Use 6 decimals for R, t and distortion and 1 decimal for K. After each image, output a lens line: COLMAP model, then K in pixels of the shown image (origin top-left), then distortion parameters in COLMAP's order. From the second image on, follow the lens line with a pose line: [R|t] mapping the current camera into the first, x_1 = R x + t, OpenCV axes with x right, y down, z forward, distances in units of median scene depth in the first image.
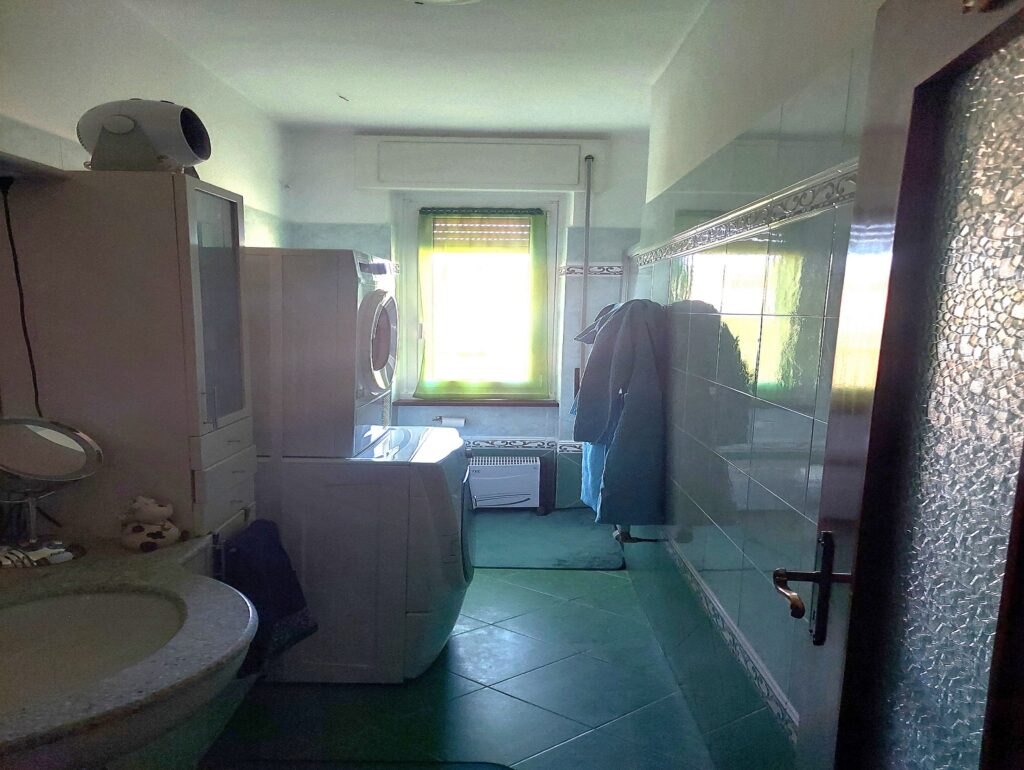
lens RADIAL K [[738.5, 0, 512.0], [0, 738.5, 385.0], [0, 0, 1]] dist [0.039912, -0.047145]
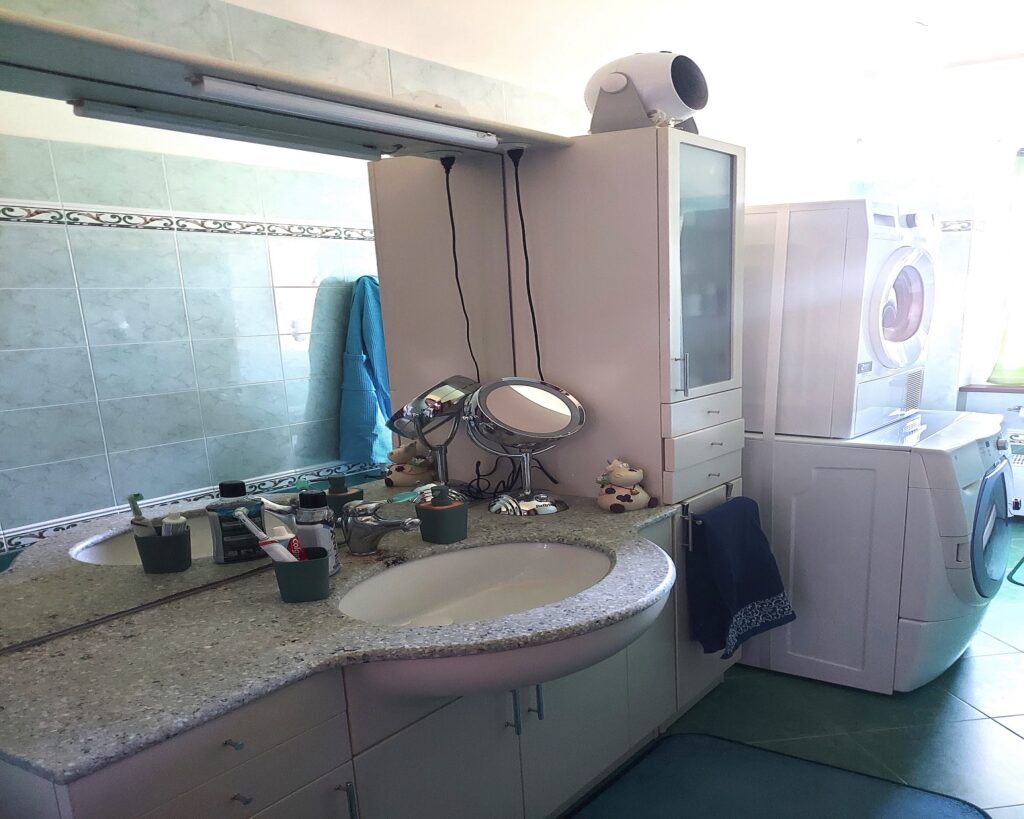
lens RADIAL K [[817.7, 0, 512.1], [0, 817.7, 428.4], [0, 0, 1]] dist [-0.000236, -0.003352]
pose [[0.876784, 0.068620, -0.475963, -0.098157], [-0.017188, 0.993606, 0.111587, -0.015490], [0.480577, -0.089657, 0.872357, -0.039594]]
